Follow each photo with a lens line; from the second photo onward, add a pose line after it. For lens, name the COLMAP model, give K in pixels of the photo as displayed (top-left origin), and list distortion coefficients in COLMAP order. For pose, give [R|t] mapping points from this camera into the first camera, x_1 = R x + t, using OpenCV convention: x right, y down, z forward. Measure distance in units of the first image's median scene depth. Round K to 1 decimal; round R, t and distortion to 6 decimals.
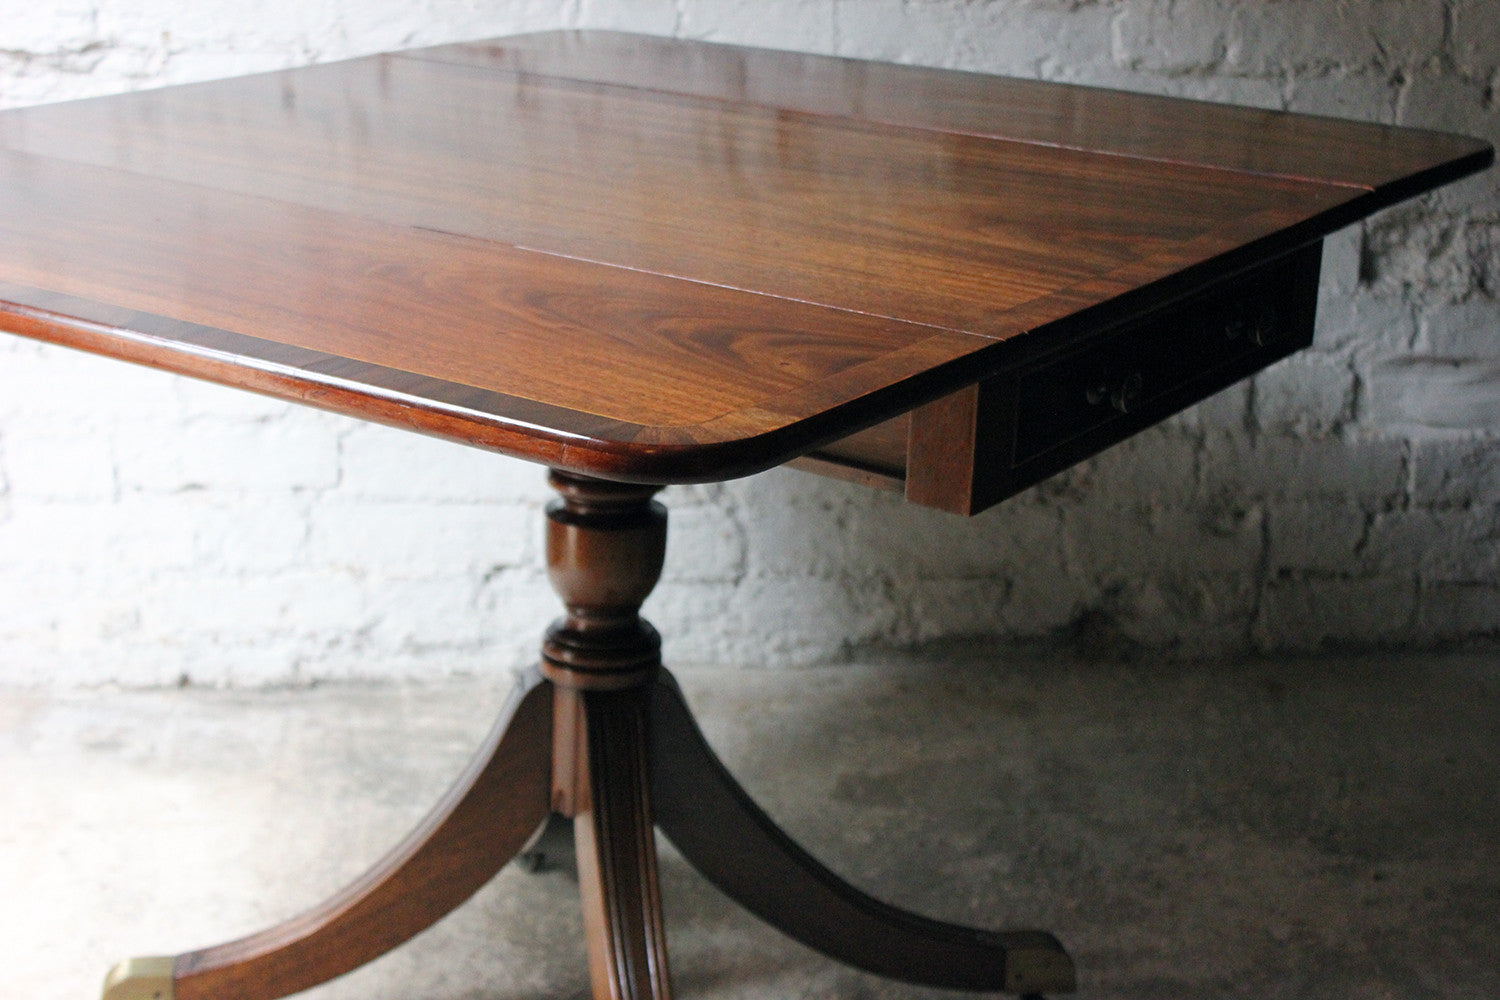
lens RADIAL K [[2602.1, 0, 771.4], [0, 2602.1, 475.6], [0, 0, 1]] dist [0.026383, 0.000000]
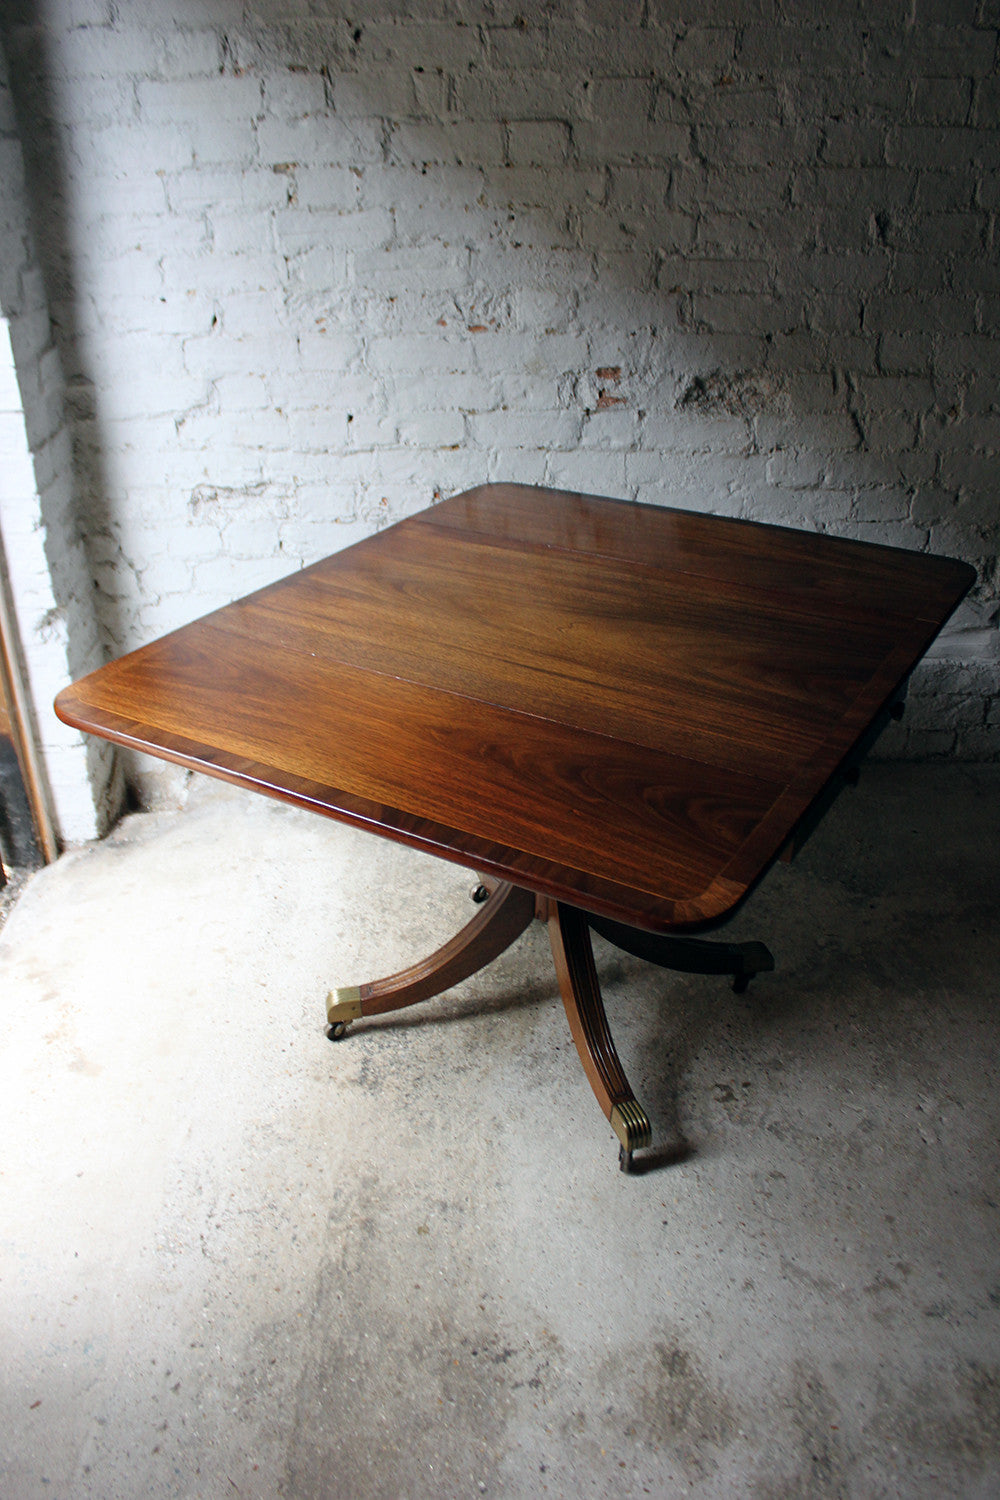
lens RADIAL K [[1210.2, 0, 501.8], [0, 1210.2, 750.2], [0, 0, 1]] dist [-0.151592, 0.118473]
pose [[0.994205, 0.021141, -0.105402, 0.031560], [0.001282, 0.978071, 0.208267, -0.149602], [0.107493, -0.207195, 0.972376, 0.057057]]
